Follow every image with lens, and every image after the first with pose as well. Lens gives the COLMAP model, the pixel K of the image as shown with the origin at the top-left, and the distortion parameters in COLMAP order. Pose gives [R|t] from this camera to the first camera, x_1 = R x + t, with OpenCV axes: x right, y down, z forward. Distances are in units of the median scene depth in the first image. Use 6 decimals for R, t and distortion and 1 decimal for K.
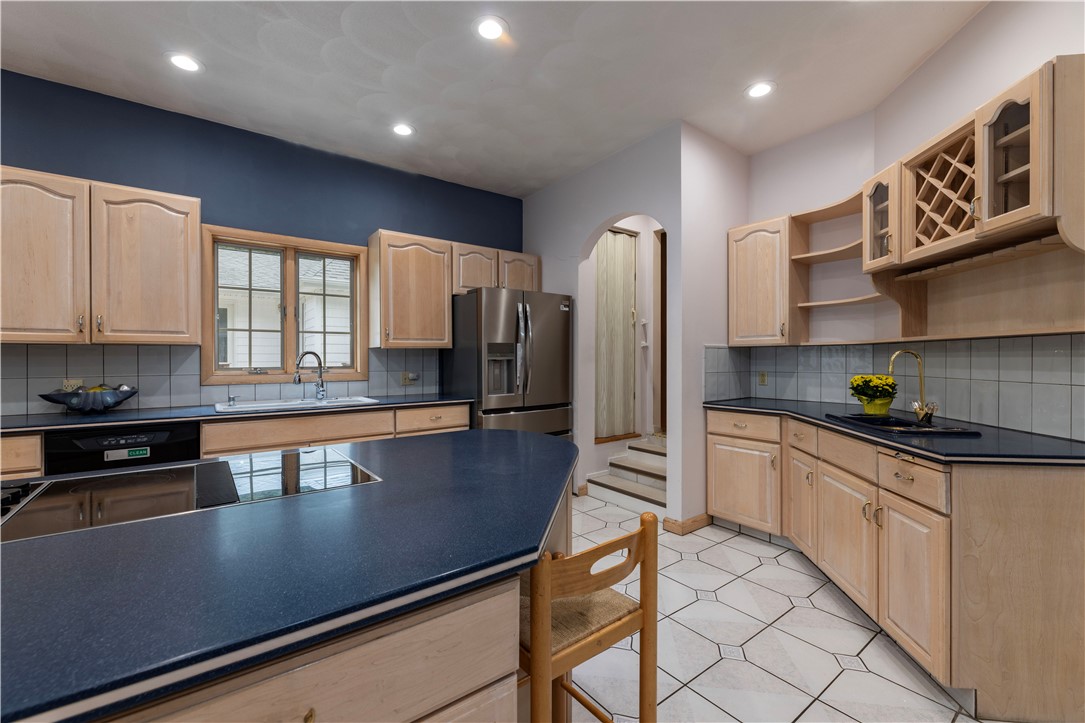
lens RADIAL K [[463.6, 0, 549.7], [0, 463.6, 361.9], [0, 0, 1]] dist [-0.004683, -0.000139]
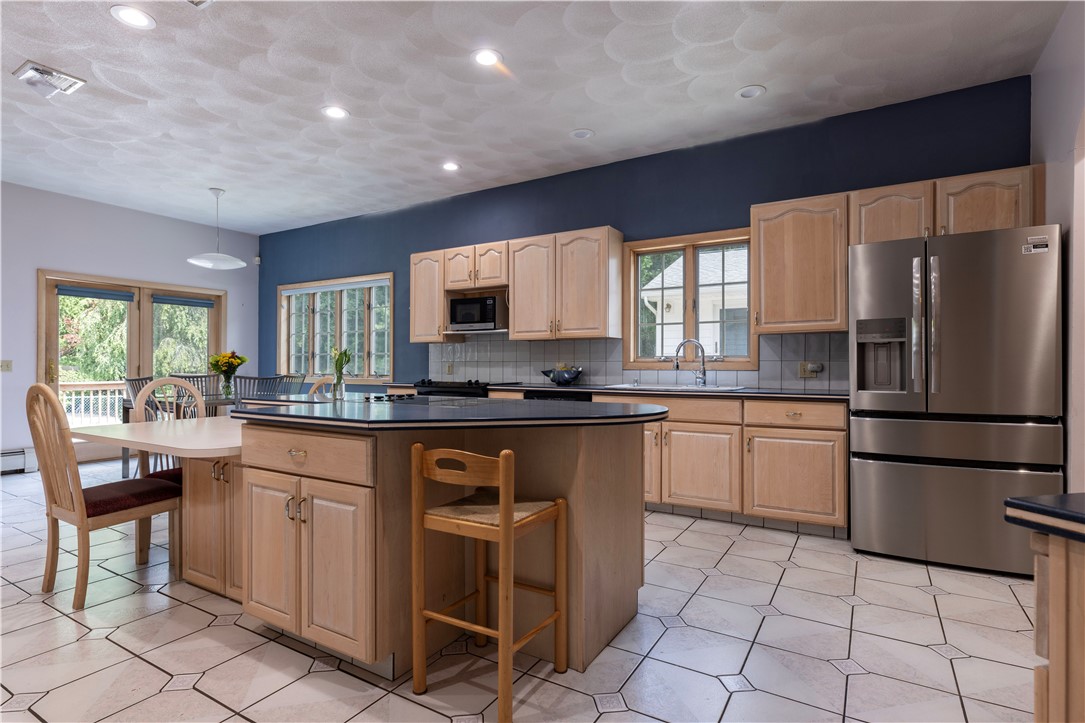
lens RADIAL K [[530.5, 0, 554.1], [0, 530.5, 361.7], [0, 0, 1]] dist [0.004739, 0.000721]
pose [[0.371311, 0.002706, -0.928505, 0.470488], [-0.002548, 0.999995, 0.001896, 0.023839], [0.928505, 0.001661, 0.371316, 0.242375]]
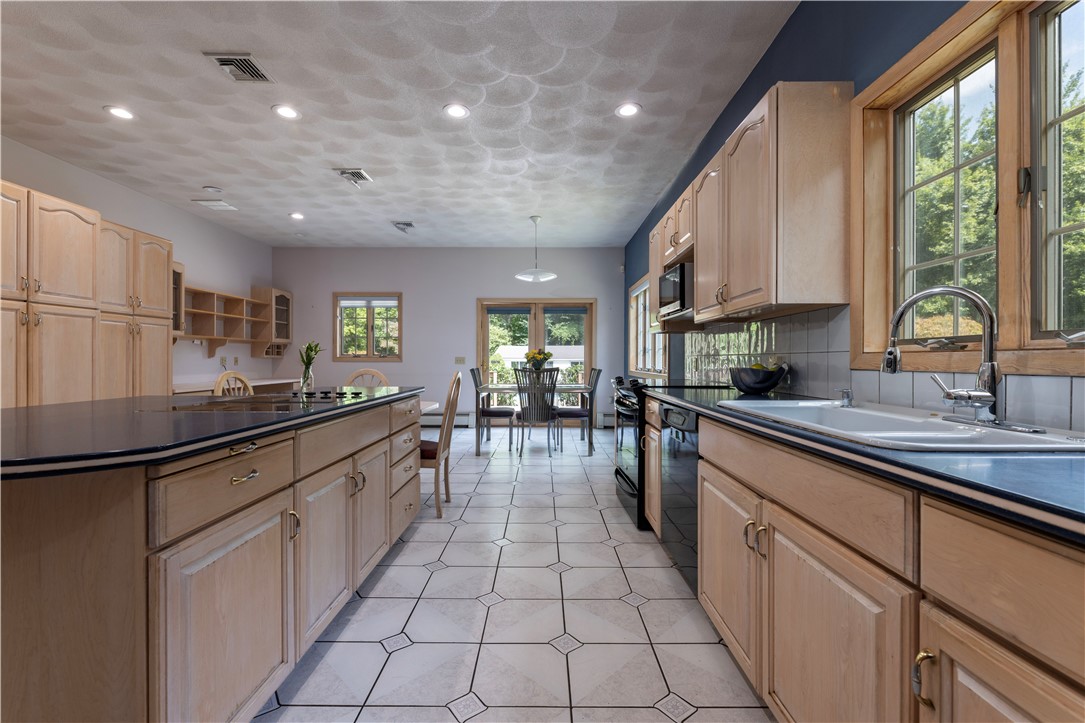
lens RADIAL K [[463.6, 0, 540.5], [0, 463.6, 360.7], [0, 0, 1]] dist [-0.004683, -0.000139]
pose [[-0.616443, 0.007416, -0.787364, -0.025725], [0.003699, 0.999972, 0.006523, 0.030577], [0.787391, 0.001109, -0.616453, 0.924441]]
